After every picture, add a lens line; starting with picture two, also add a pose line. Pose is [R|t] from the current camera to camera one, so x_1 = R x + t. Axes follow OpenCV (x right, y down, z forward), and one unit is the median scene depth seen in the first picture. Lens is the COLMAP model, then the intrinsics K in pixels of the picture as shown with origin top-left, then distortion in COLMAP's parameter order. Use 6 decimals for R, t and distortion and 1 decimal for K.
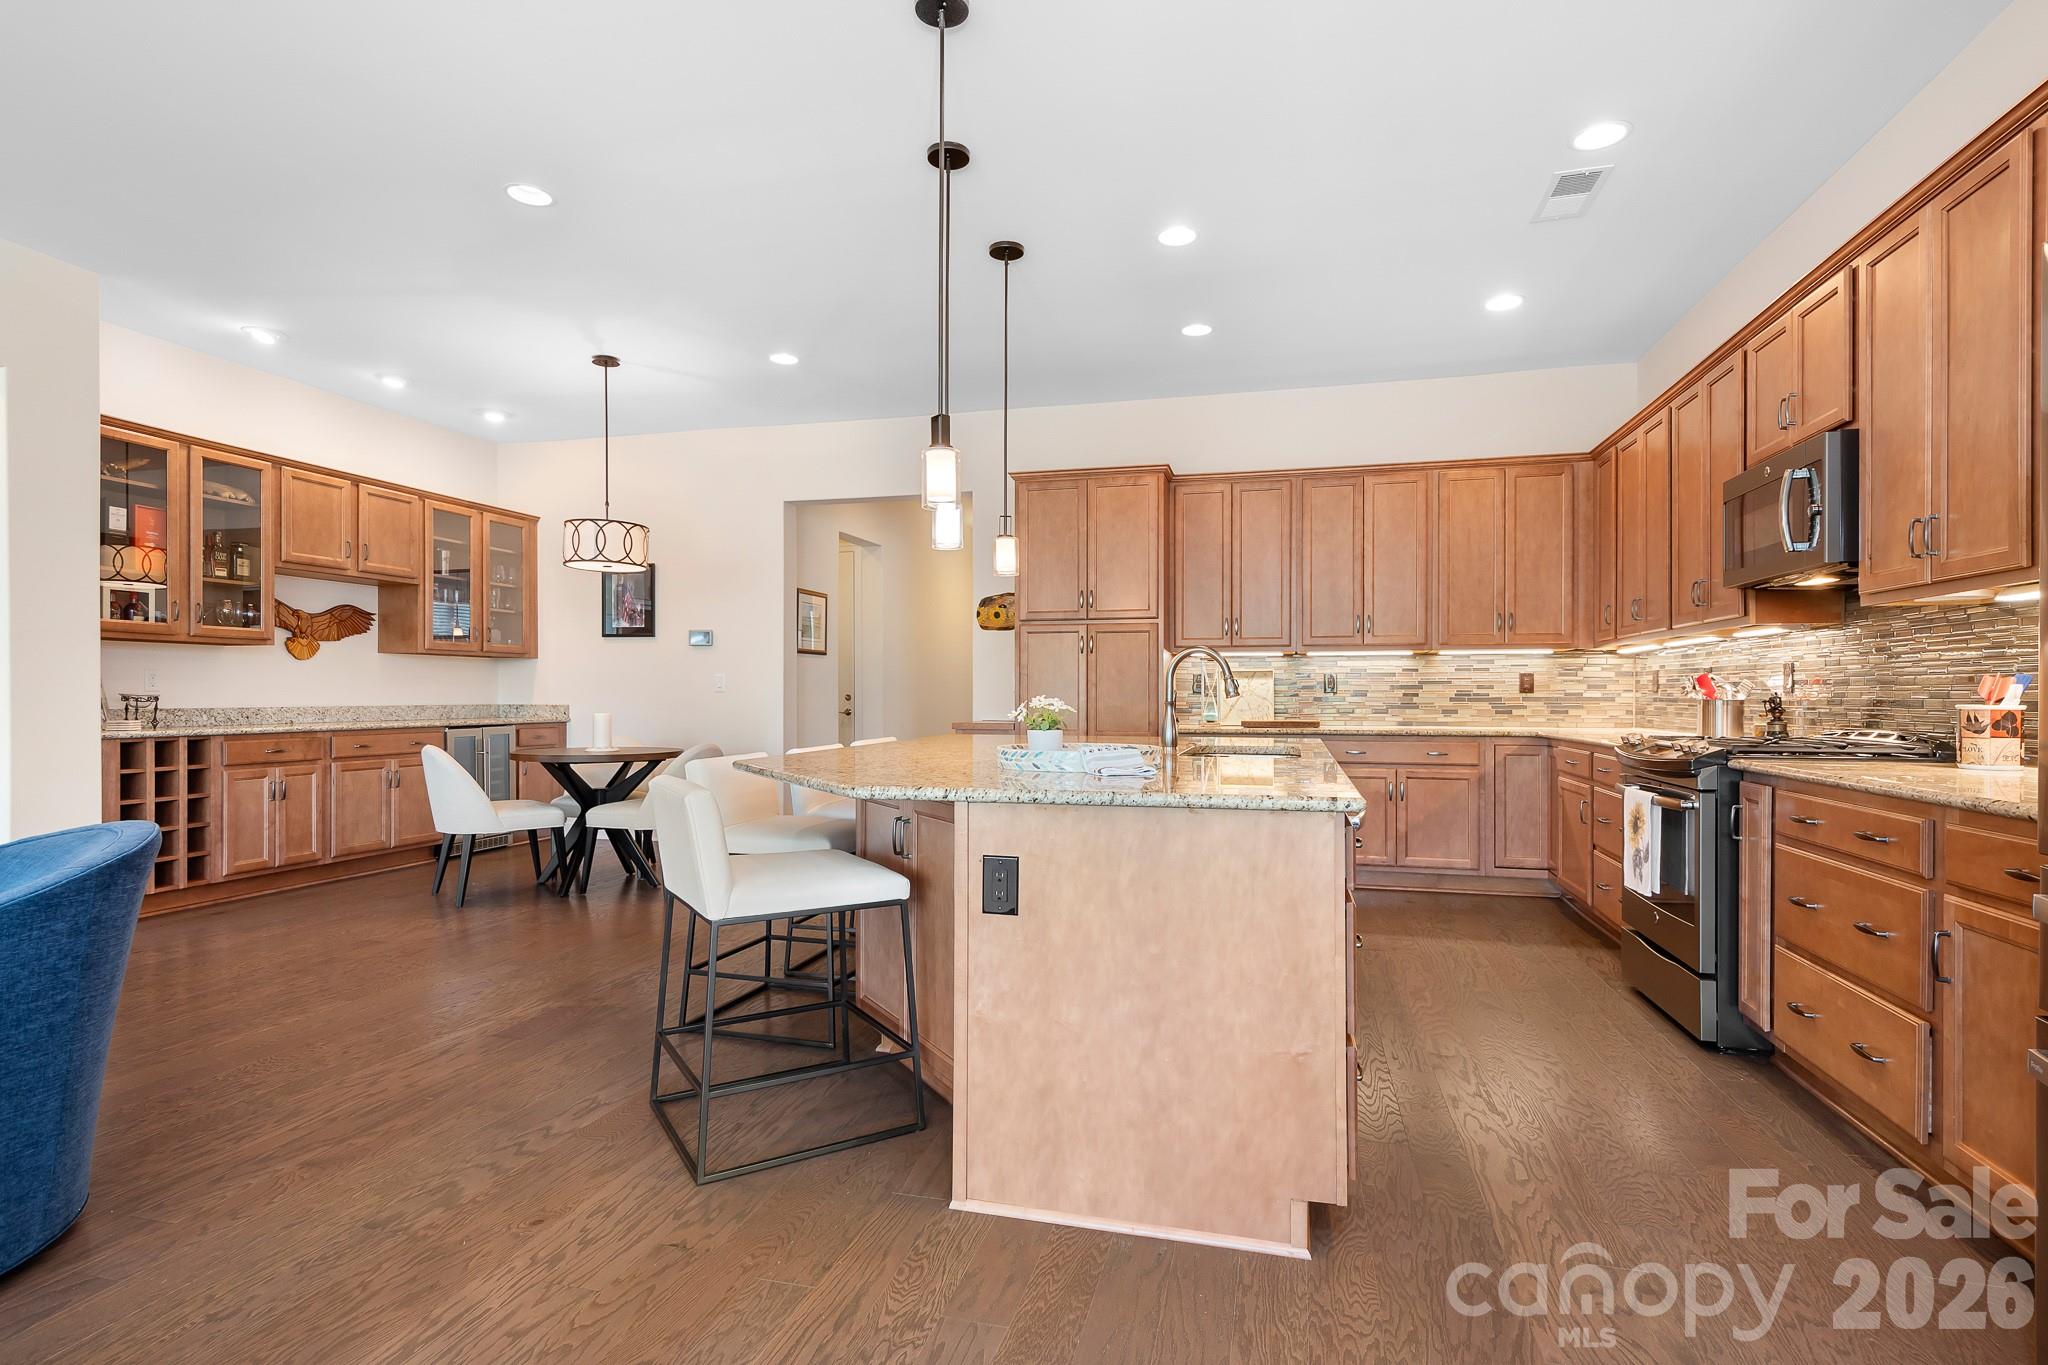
lens RADIAL K [[1020.1, 0, 1023.4], [0, 1020.1, 696.7], [0, 0, 1]] dist [0.013100, -0.006355]
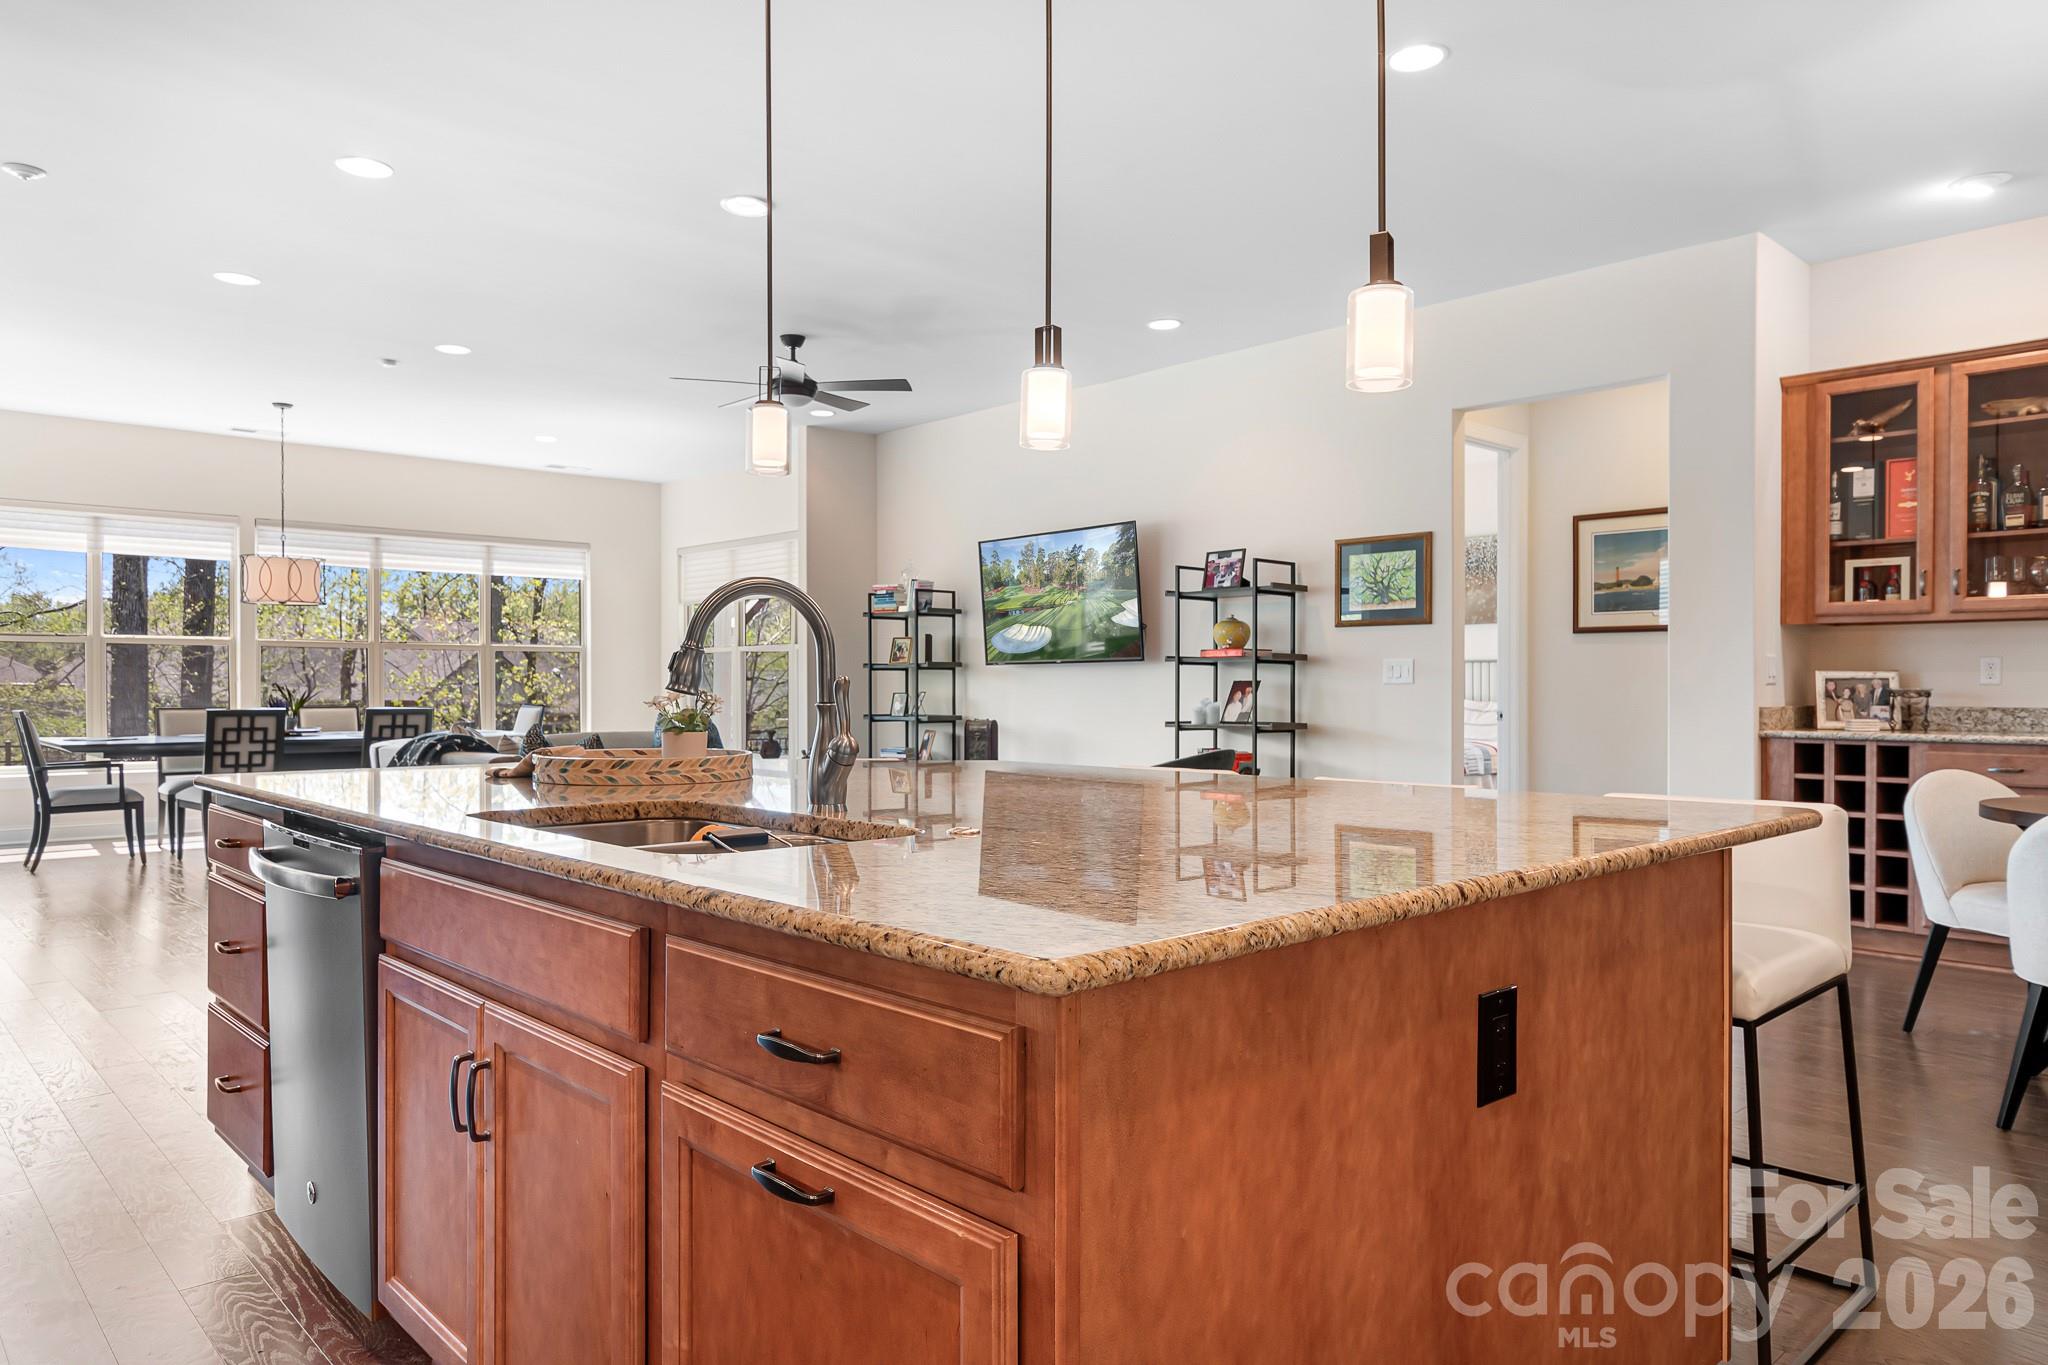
lens RADIAL K [[1321.2, 0, 1039.1], [0, 1321.2, 694.3], [0, 0, 1]] dist [0.004573, -0.005638]
pose [[-0.523313, 0.002029, -0.852138, 0.377425], [-0.004198, 0.999979, 0.004959, 0.000039], [0.852130, 0.006172, -0.523293, 0.901638]]
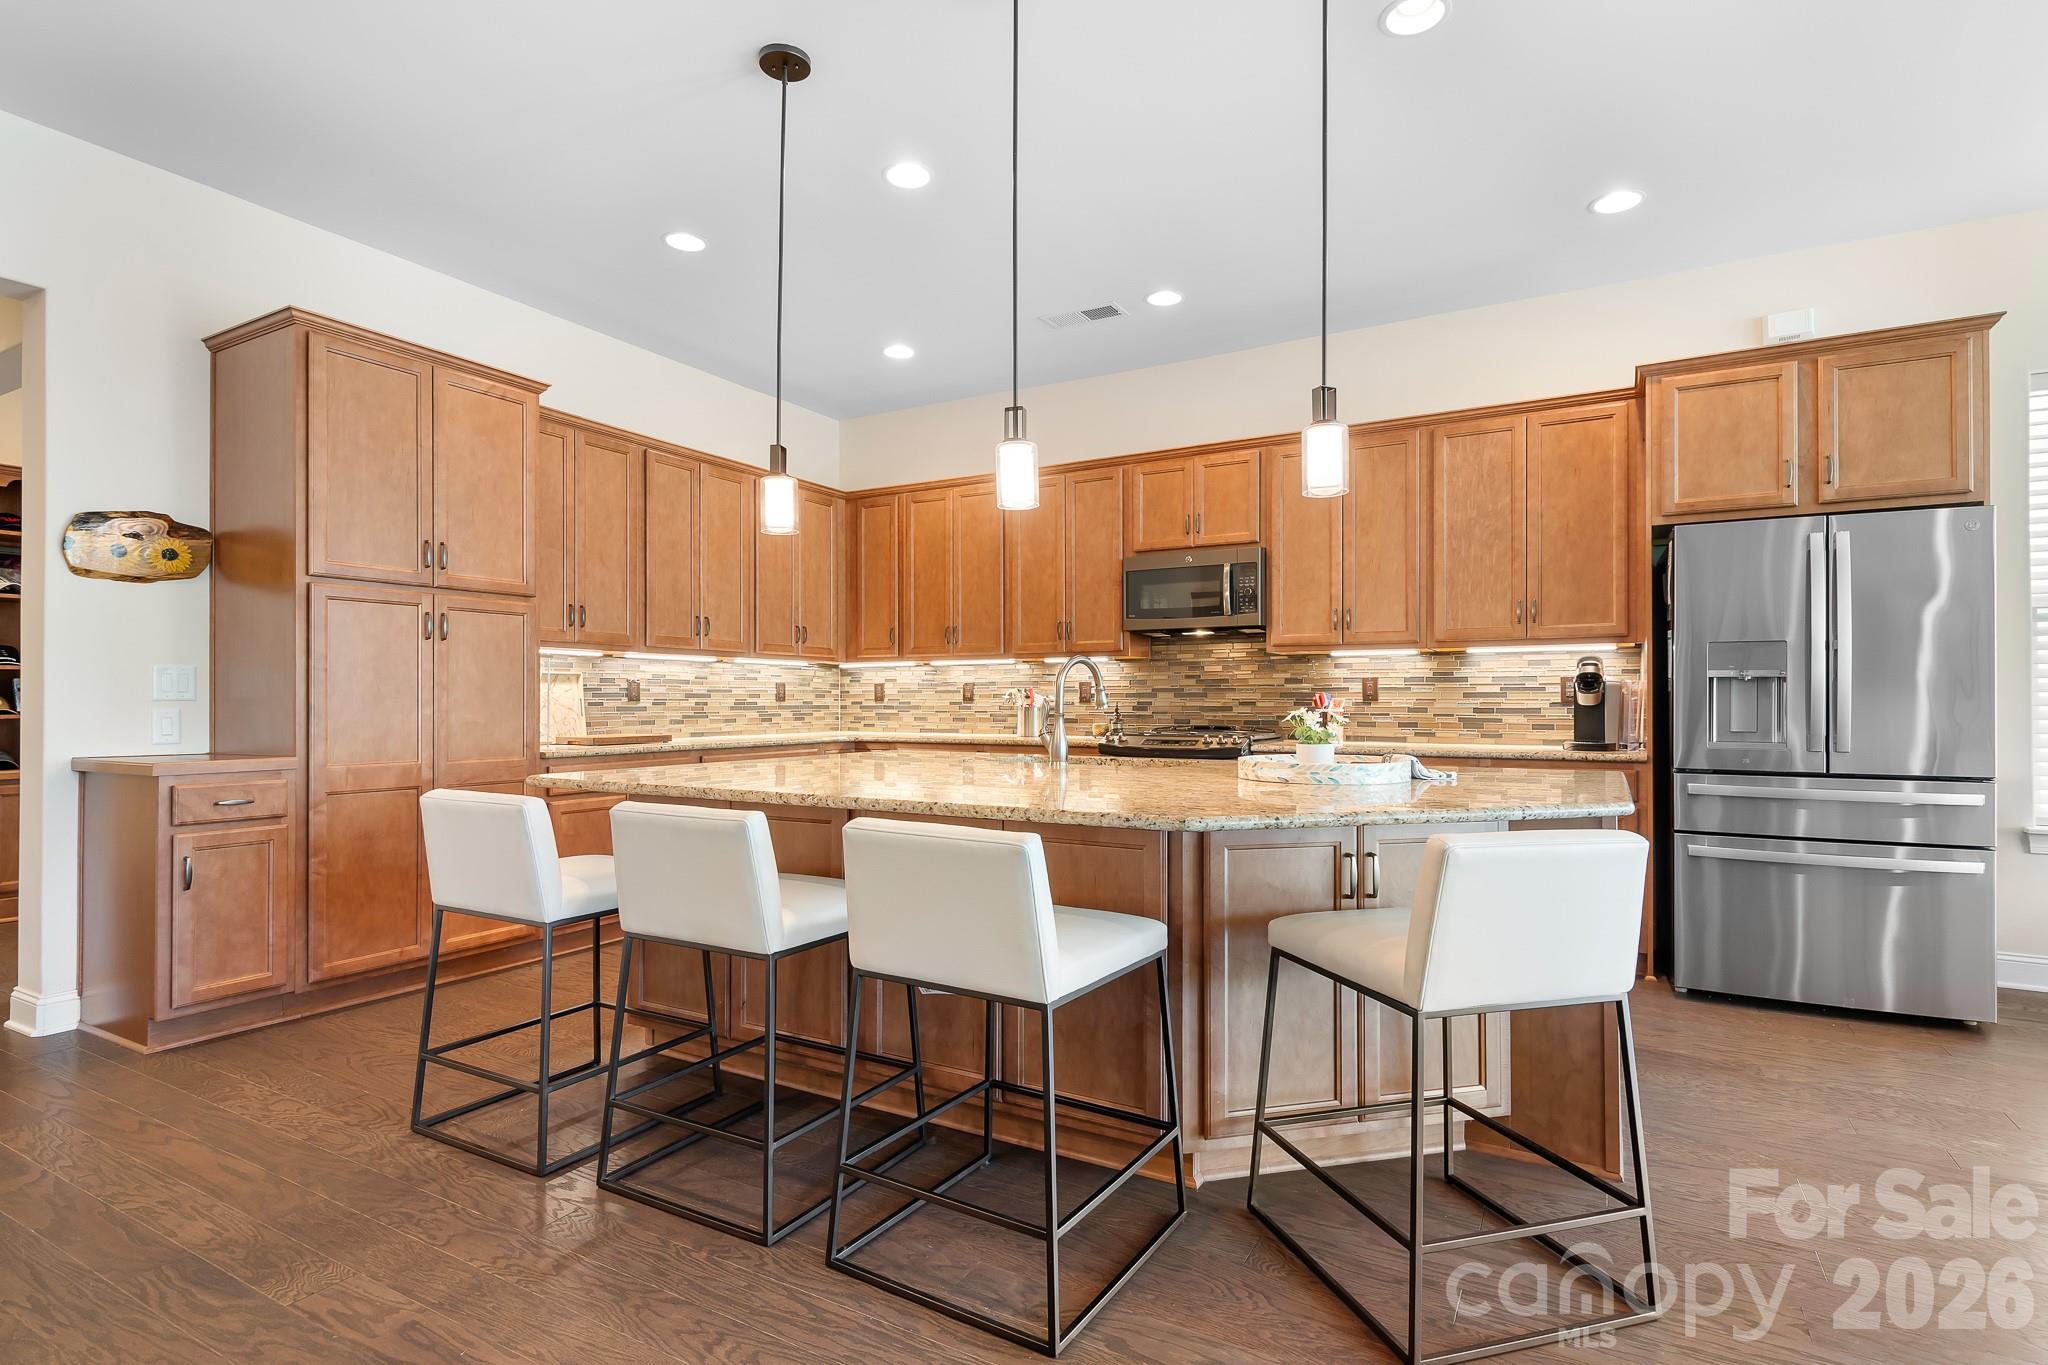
lens RADIAL K [[1020.1, 0, 1023.6], [0, 1020.1, 689.2], [0, 0, 1]] dist [0.013100, -0.006355]
pose [[0.256670, 0.012087, 0.966423, -0.498734], [0.001638, 0.999915, -0.012941, -0.002736], [-0.966498, 0.004905, 0.256629, 0.515047]]
